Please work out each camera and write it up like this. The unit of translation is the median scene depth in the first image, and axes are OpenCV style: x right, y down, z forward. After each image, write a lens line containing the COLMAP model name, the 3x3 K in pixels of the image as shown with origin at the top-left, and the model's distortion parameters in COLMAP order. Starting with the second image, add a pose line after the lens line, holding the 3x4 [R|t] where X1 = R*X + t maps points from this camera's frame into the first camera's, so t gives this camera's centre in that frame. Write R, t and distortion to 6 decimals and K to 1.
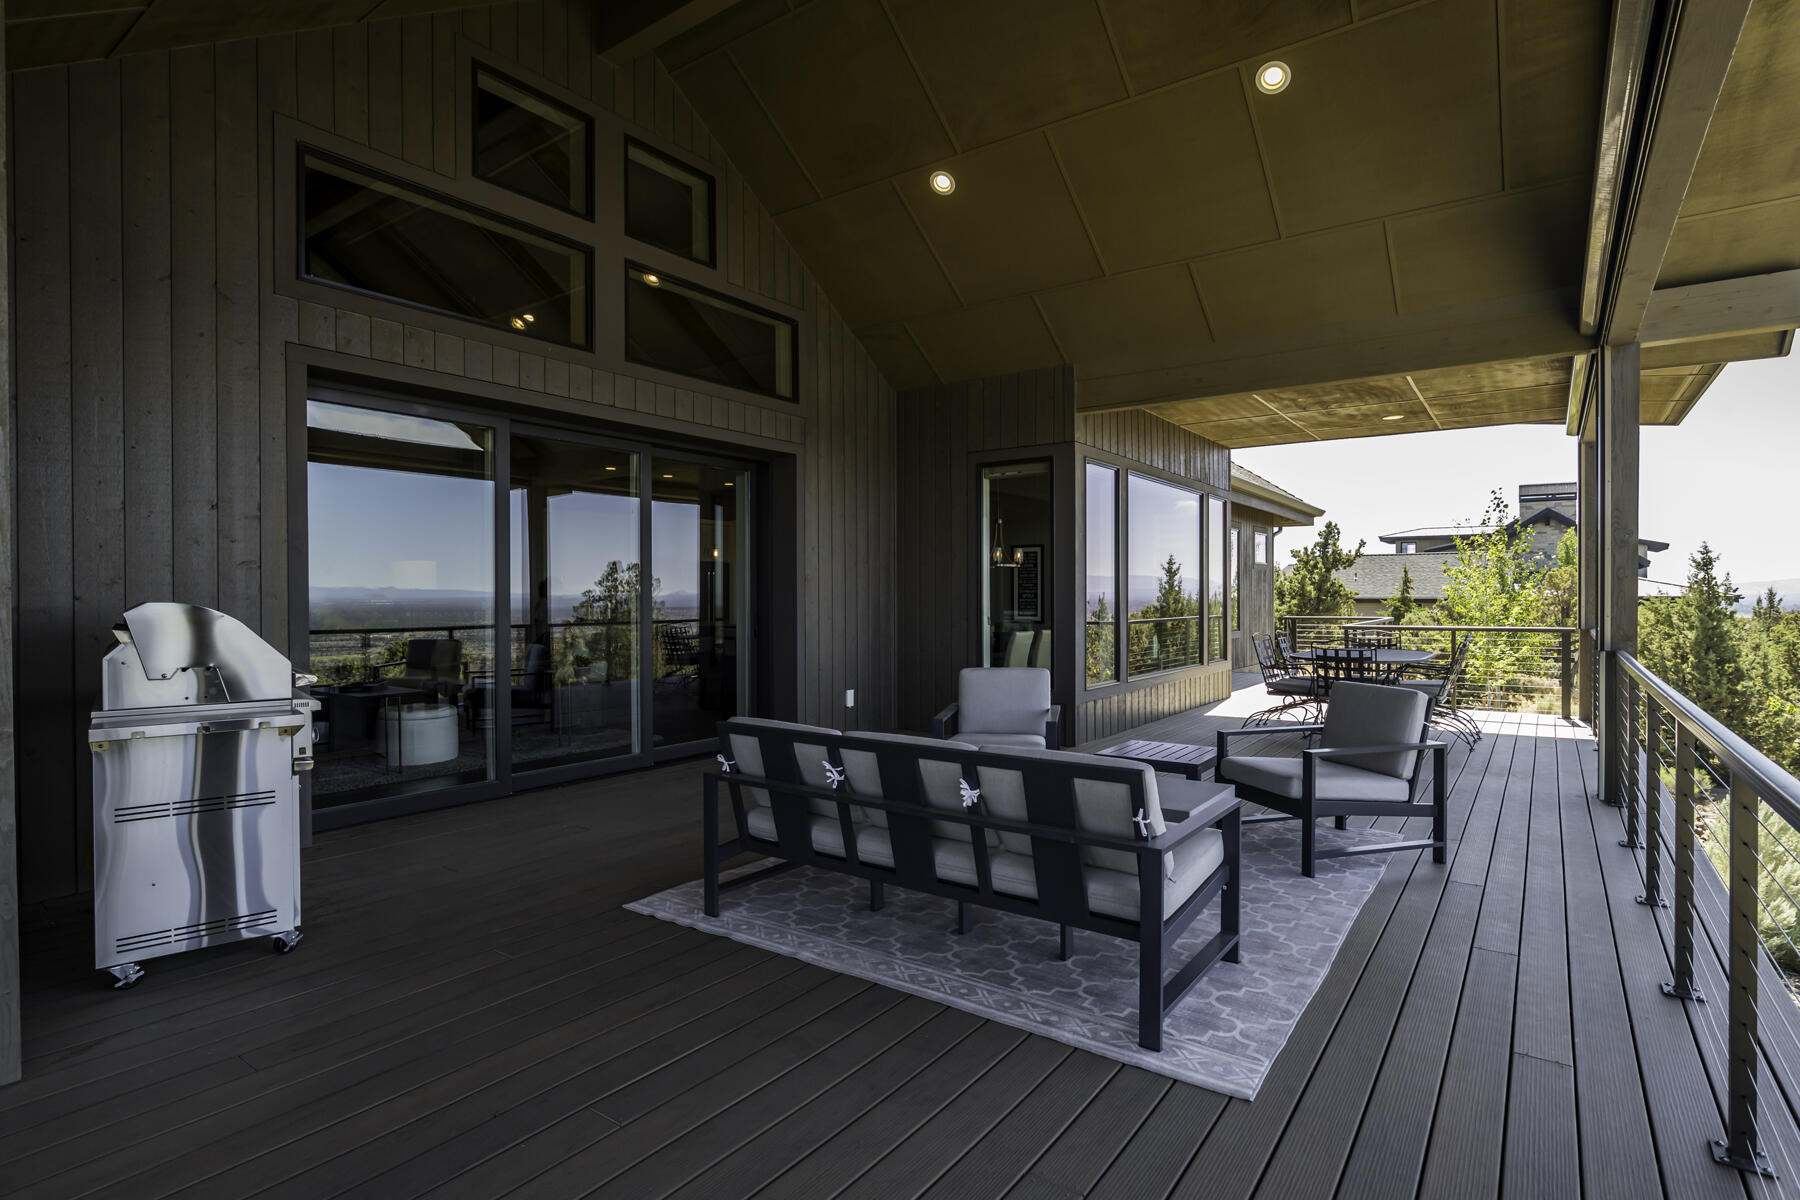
lens RADIAL K [[904.9, 0, 900.0], [0, 904.9, 600.0], [0, 0, 1]] dist [-0.017401, -0.000123]
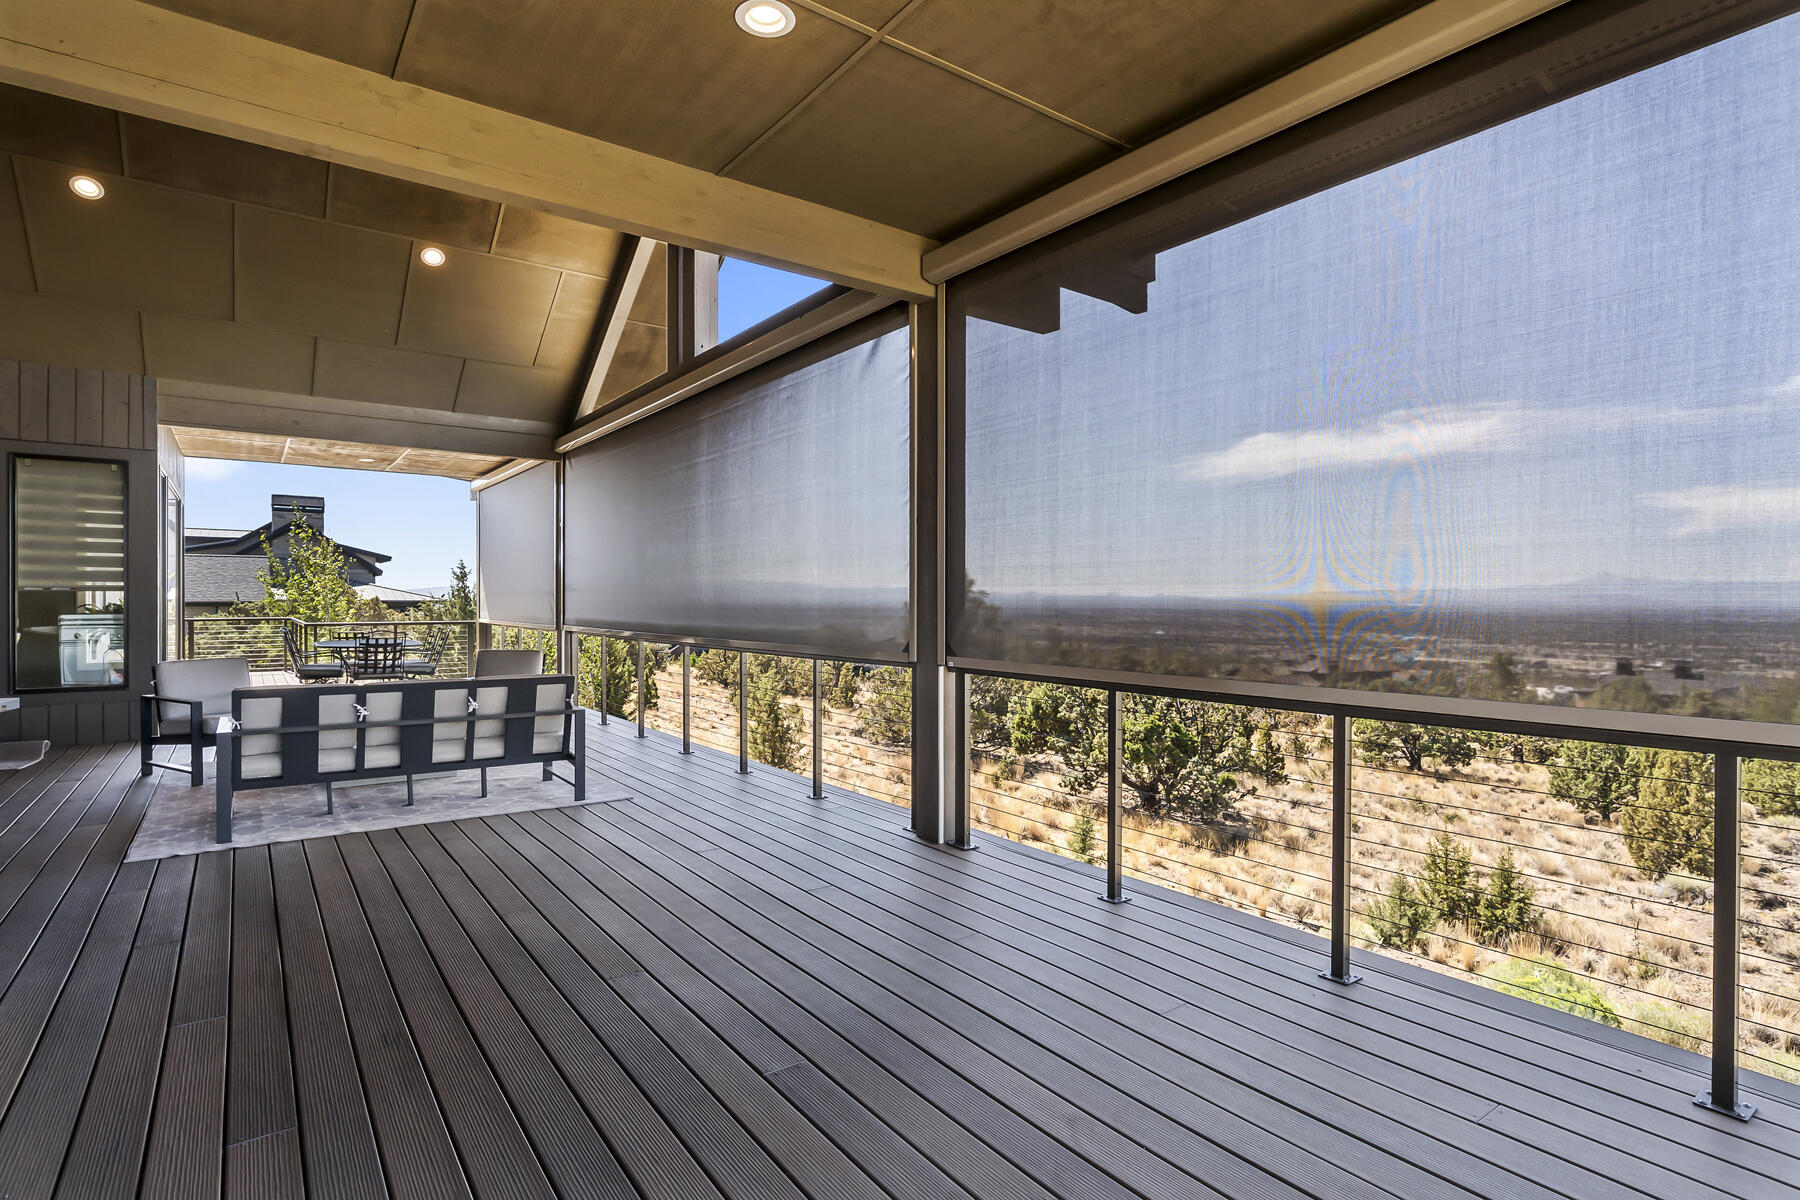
lens RADIAL K [[904.9, 0, 900.0], [0, 904.9, 600.0], [0, 0, 1]] dist [-0.017401, -0.000123]
pose [[0.310625, 0.001539, 0.950531, -0.274833], [0.003465, 0.999990, -0.002751, 0.001840], [-0.950526, 0.004149, 0.310616, -0.076528]]
